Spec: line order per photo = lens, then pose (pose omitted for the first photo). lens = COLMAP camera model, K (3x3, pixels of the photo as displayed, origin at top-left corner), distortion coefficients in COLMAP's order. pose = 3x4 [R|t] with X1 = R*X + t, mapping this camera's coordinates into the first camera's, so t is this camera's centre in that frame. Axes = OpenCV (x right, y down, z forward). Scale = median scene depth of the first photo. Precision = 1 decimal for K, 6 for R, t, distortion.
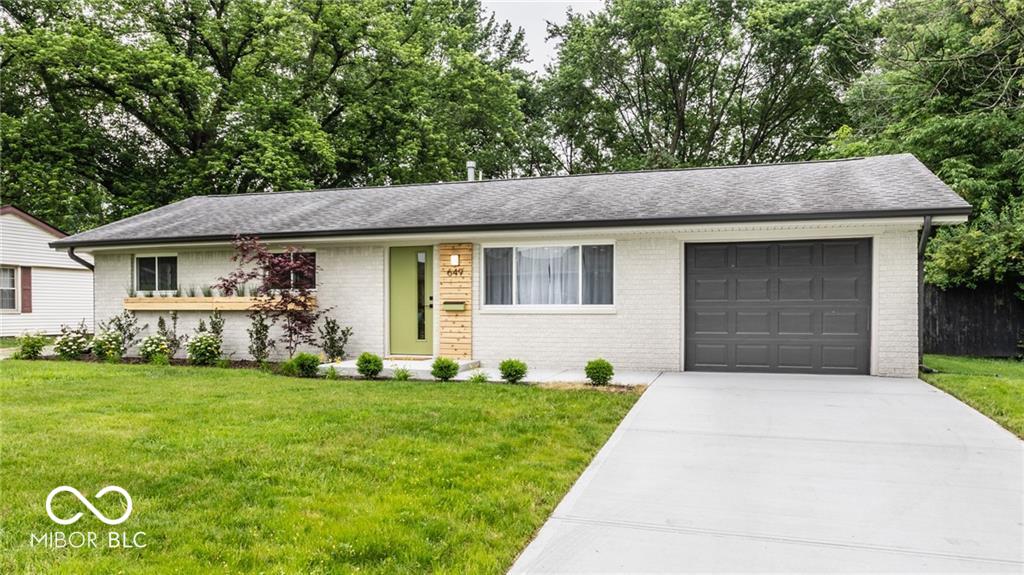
lens RADIAL K [[542.4, 0, 512.0], [0, 542.4, 287.5], [0, 0, 1]] dist [-0.001524, -0.000464]
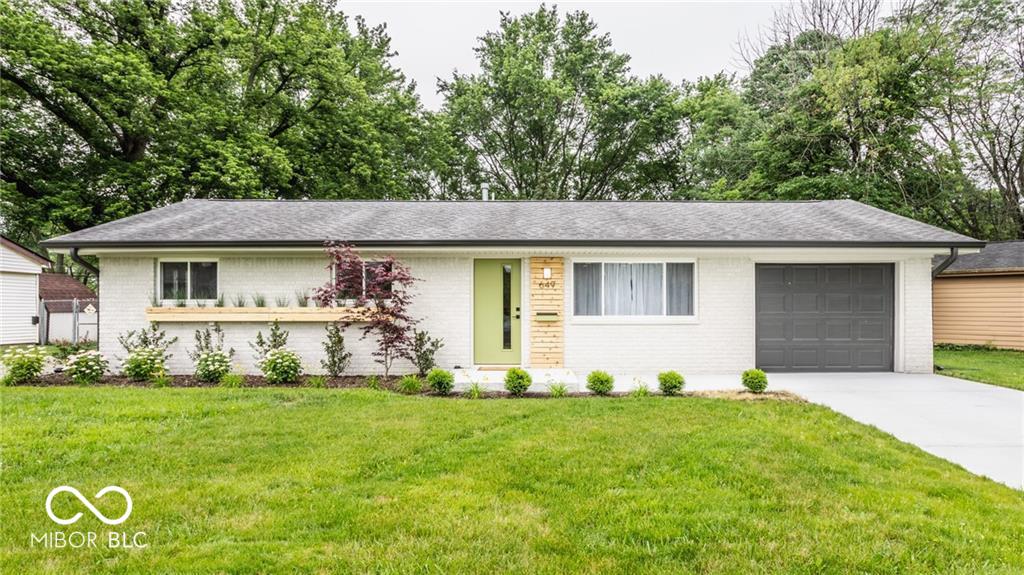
lens RADIAL K [[439.5, 0, 512.0], [0, 439.5, 287.5], [0, 0, 1]] dist [0.000599, -0.000030]
pose [[0.968036, 0.013629, 0.250441, -0.373892], [-0.009002, 0.999767, -0.019613, -0.005380], [-0.250650, 0.016732, 0.967933, 0.190575]]
